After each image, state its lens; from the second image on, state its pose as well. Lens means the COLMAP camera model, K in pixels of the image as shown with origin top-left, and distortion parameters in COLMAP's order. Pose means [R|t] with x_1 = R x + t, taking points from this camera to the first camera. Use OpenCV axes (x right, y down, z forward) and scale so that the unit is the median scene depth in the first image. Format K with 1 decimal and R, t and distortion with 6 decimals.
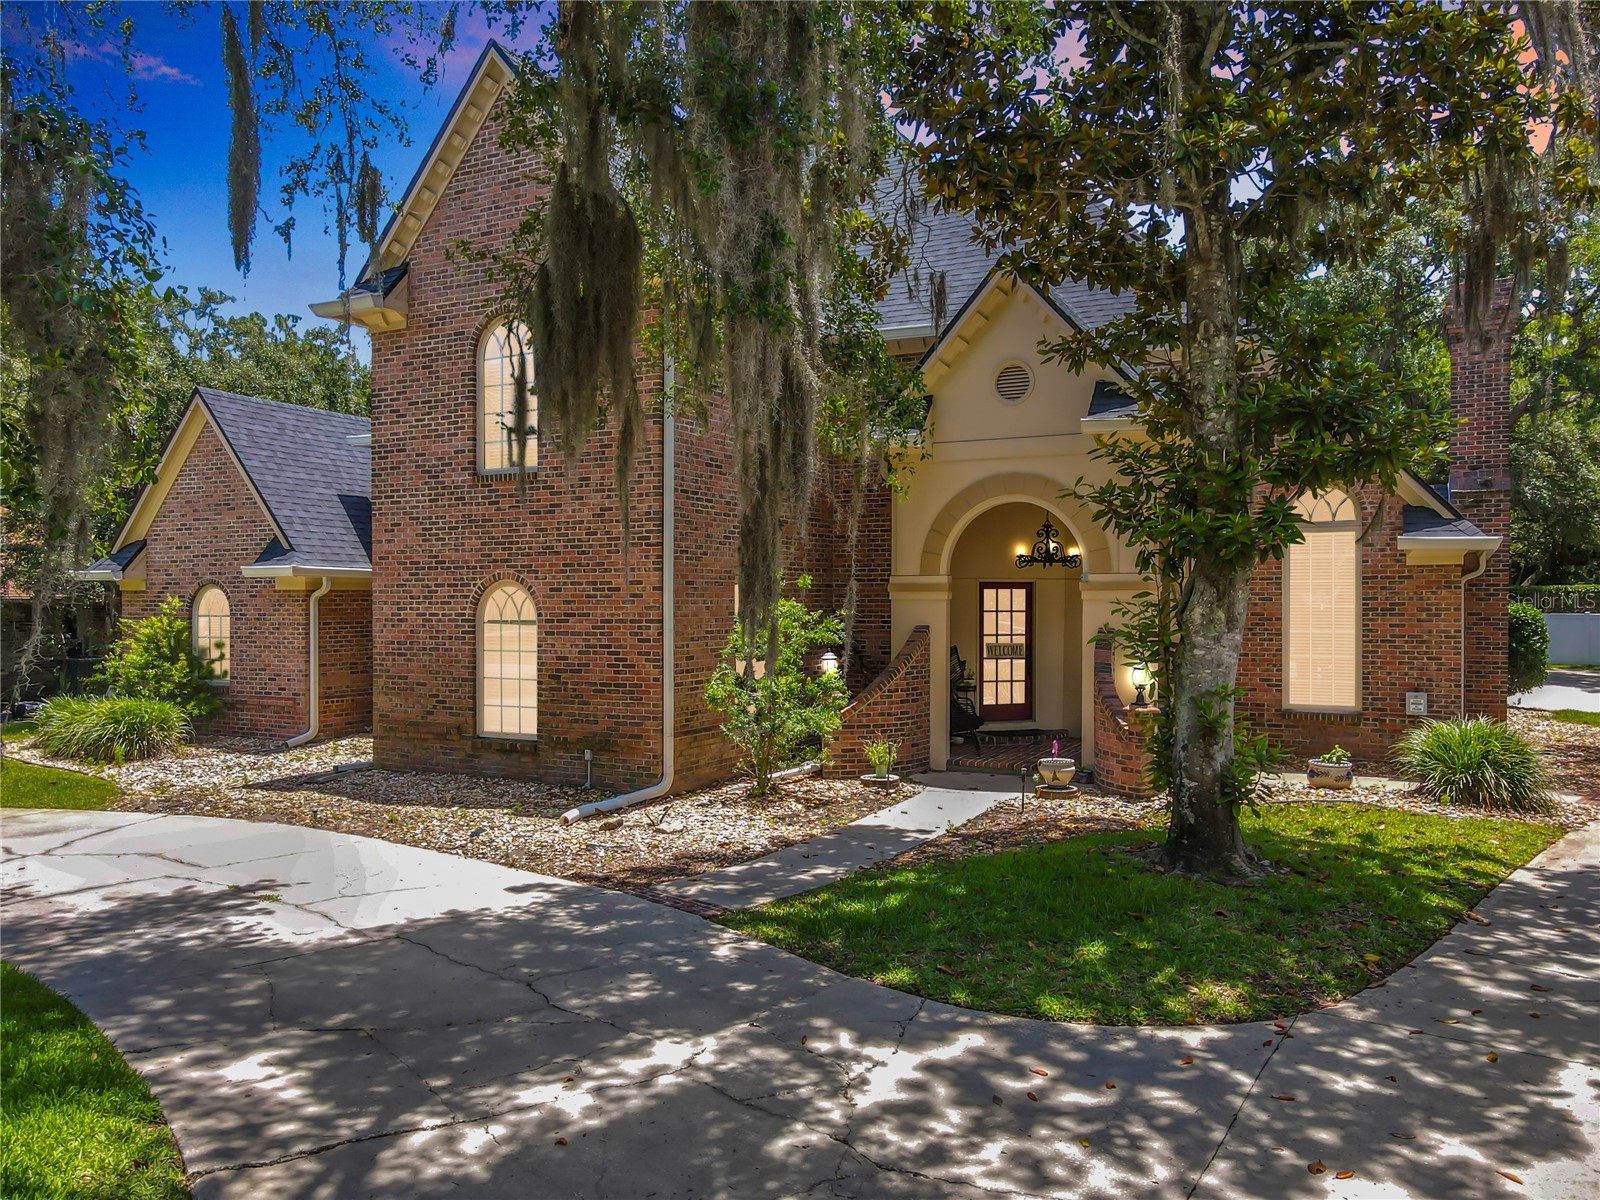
lens RADIAL K [[1160.6, 0, 800.0], [0, 1160.6, 600.0], [0, 0, 1]] dist [0.005202, 0.002053]
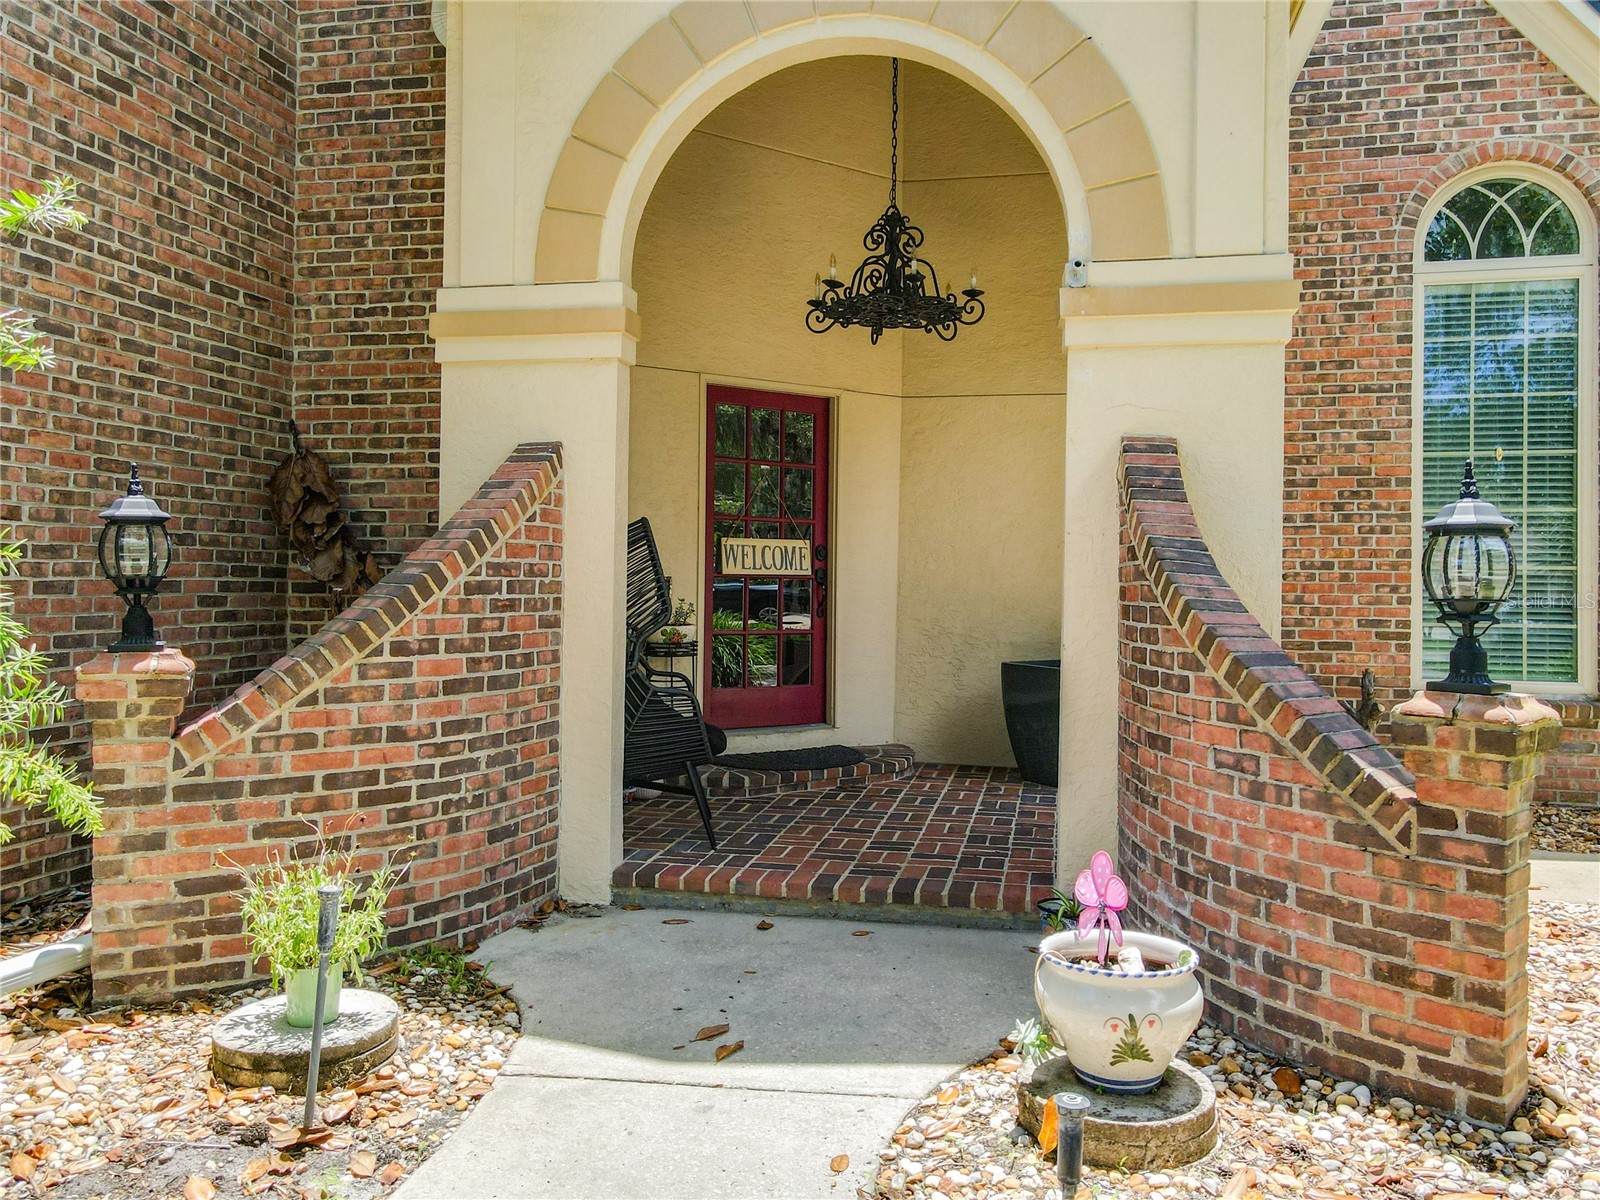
lens RADIAL K [[1123.8, 0, 885.5], [0, 1123.8, 598.5], [0, 0, 1]] dist [0.002633, 0.000543]
pose [[0.939896, 0.011954, 0.341251, 0.092086], [-0.017612, 0.999754, 0.013486, 0.059610], [-0.341006, -0.018686, 0.939875, 0.697350]]
